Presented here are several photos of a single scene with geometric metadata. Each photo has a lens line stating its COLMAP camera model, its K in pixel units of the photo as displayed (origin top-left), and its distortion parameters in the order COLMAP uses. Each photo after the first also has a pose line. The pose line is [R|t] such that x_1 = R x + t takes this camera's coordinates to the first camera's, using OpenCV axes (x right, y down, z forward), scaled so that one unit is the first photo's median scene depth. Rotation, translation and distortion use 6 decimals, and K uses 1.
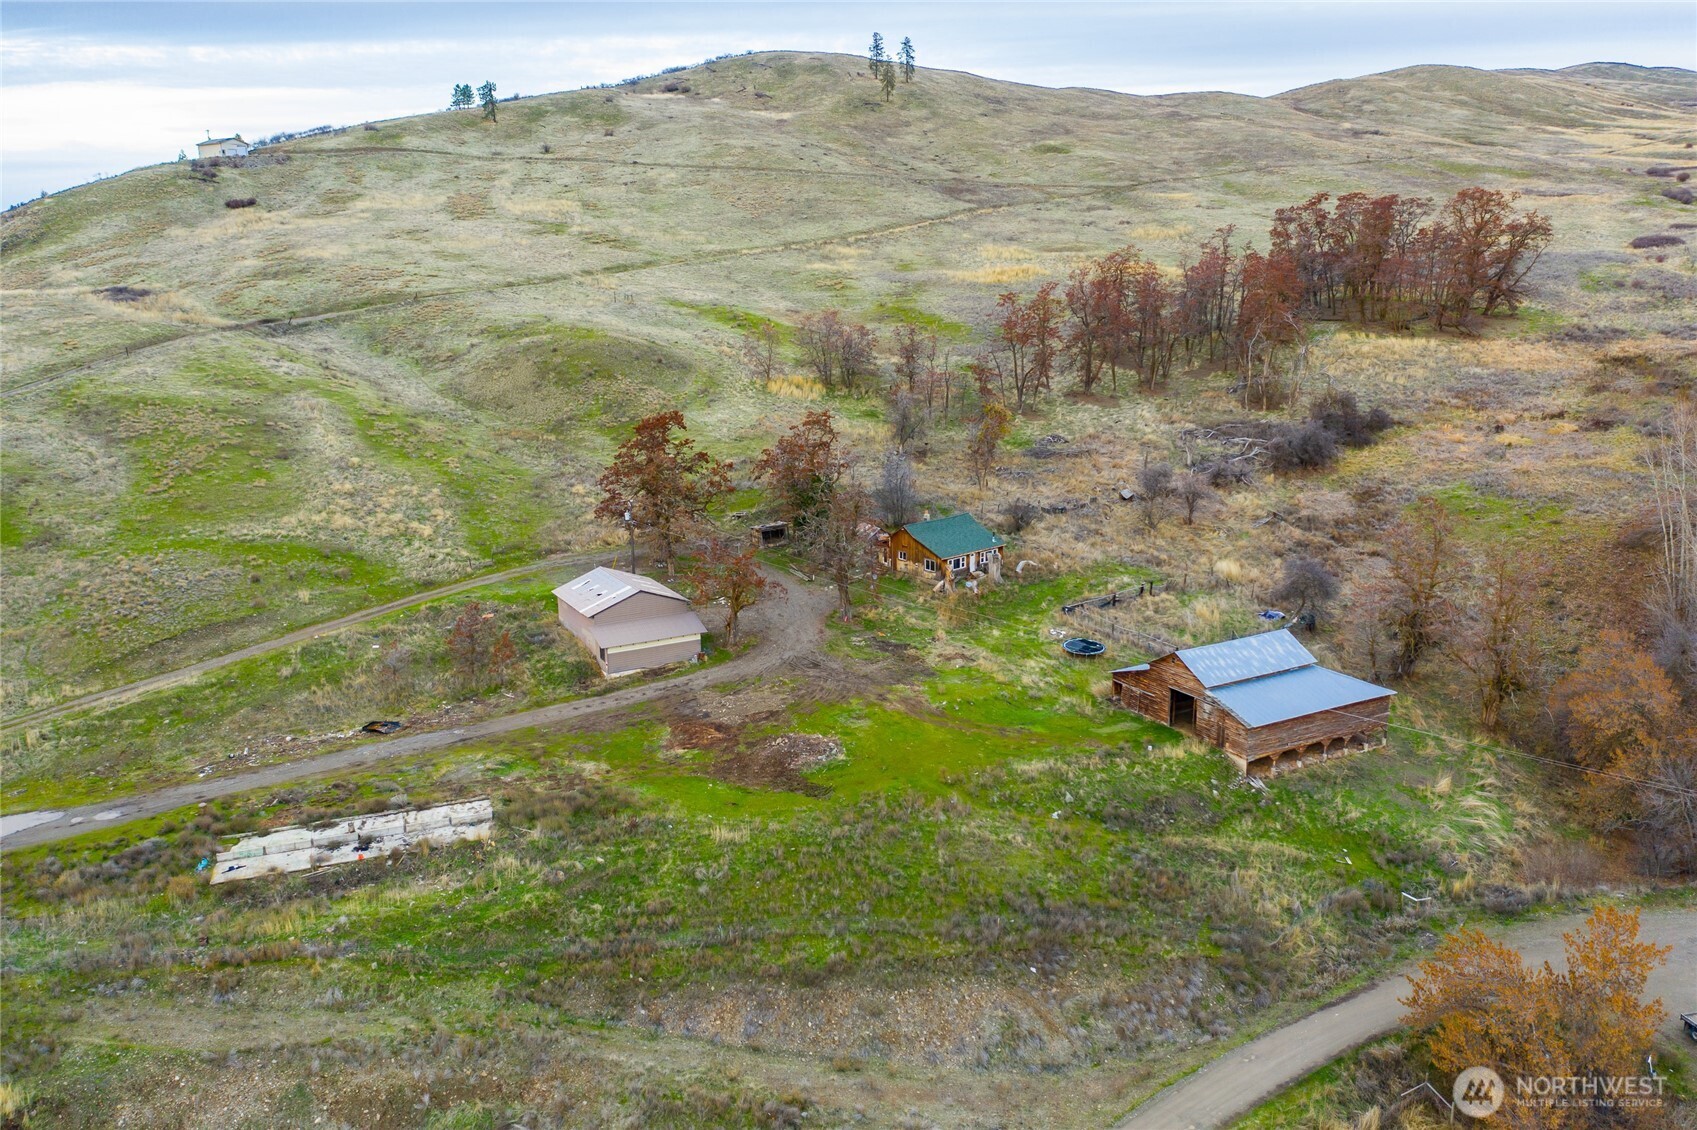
lens RADIAL K [[1330.8, 0, 849.6], [0, 1330.8, 563.3], [0, 0, 1]] dist [-0.024961, 0.006455]
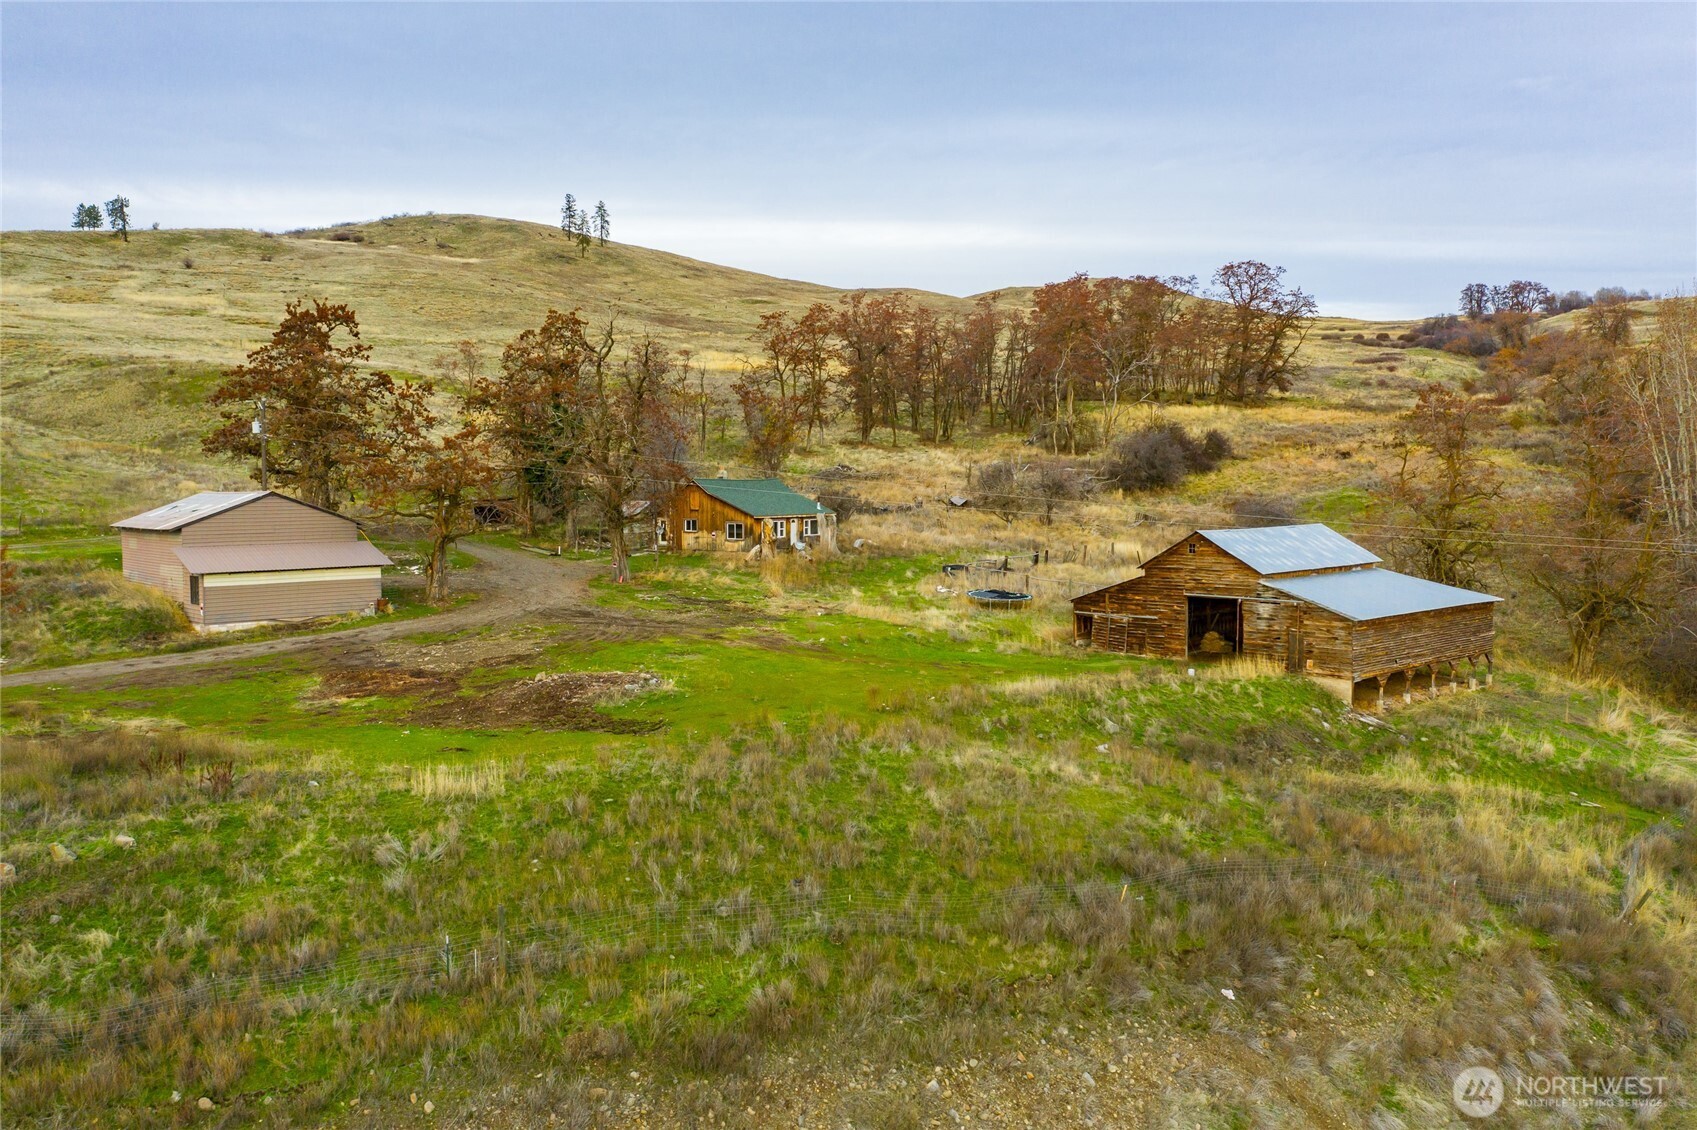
lens RADIAL K [[1330.8, 0, 848.5], [0, 1330.8, 562.5], [0, 0, 1]] dist [-0.024961, 0.006455]
pose [[0.972066, -0.006183, 0.234628, -0.048913], [0.047017, 0.984520, -0.168849, 0.154744], [-0.229952, 0.175164, 0.957309, 0.394157]]
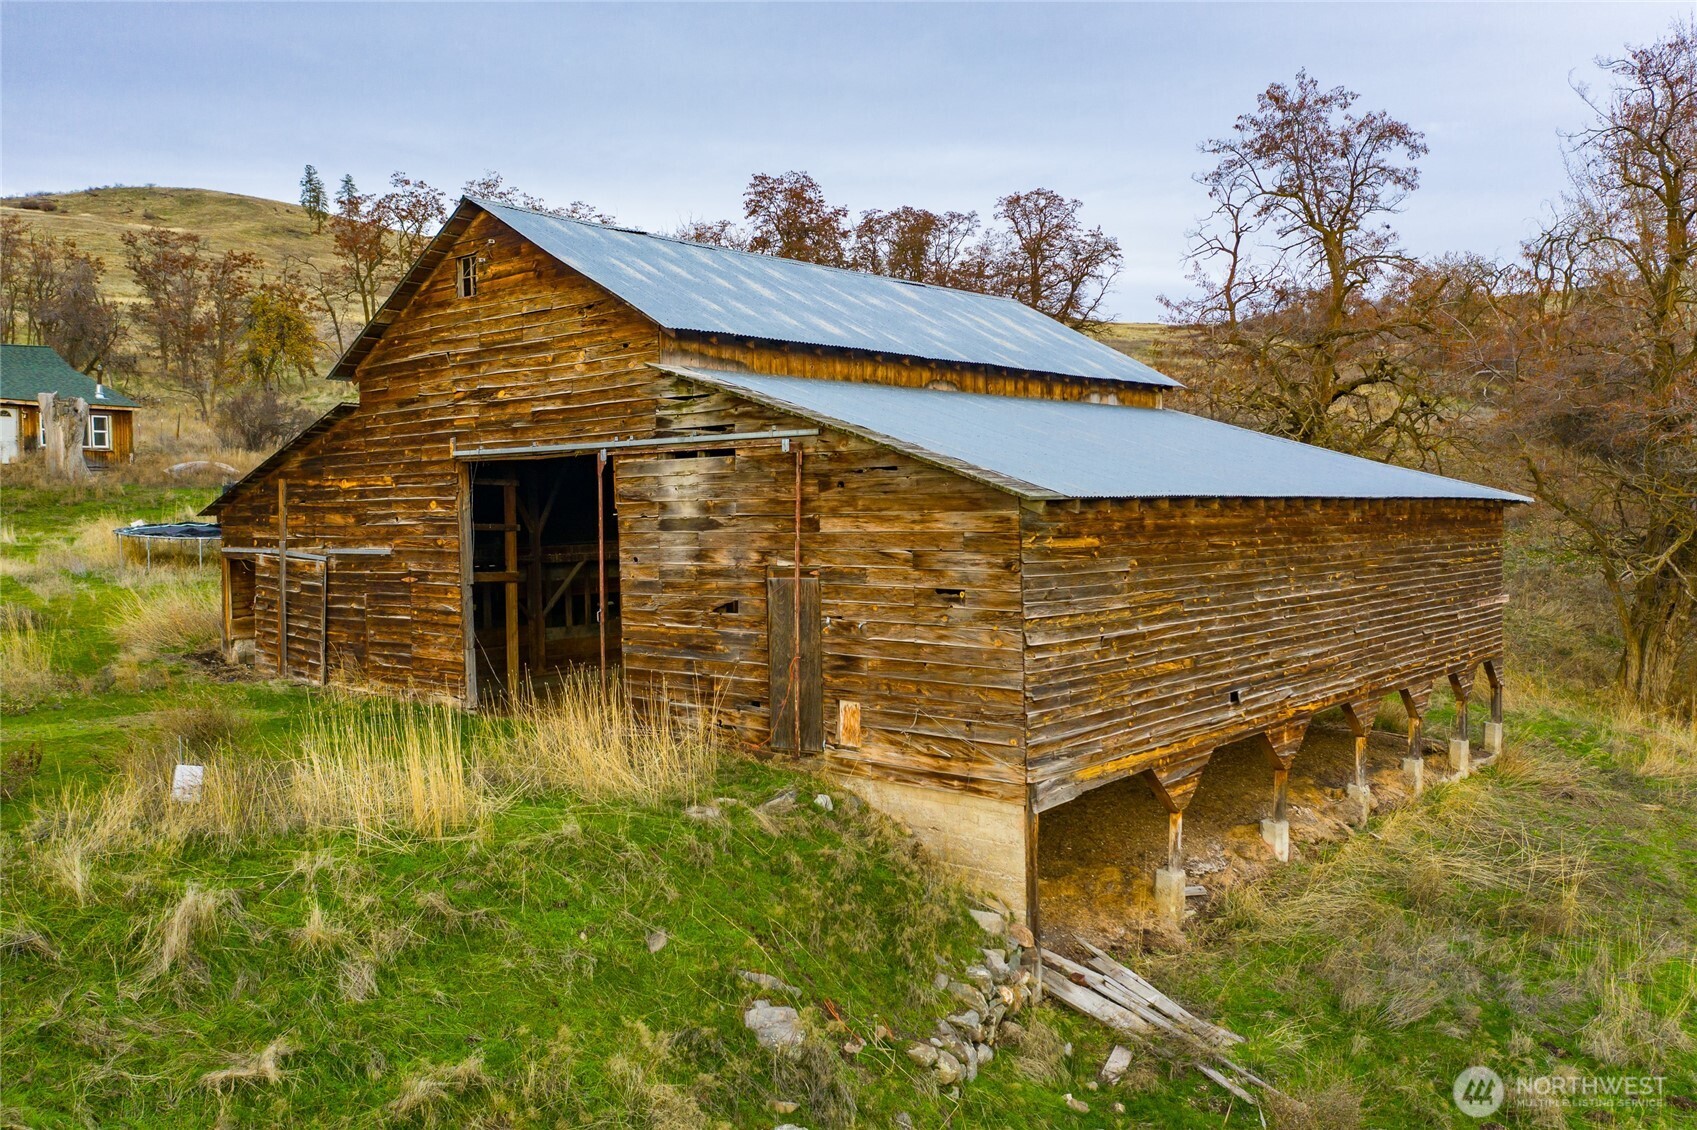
lens RADIAL K [[1330.8, 0, 839.3], [0, 1330.8, 570.8], [0, 0, 1]] dist [-0.024961, 0.006455]
pose [[0.938493, -0.013992, 0.345015, 0.202109], [0.078102, 0.981886, -0.172628, 0.122499], [-0.336350, 0.188956, 0.922586, 0.741893]]
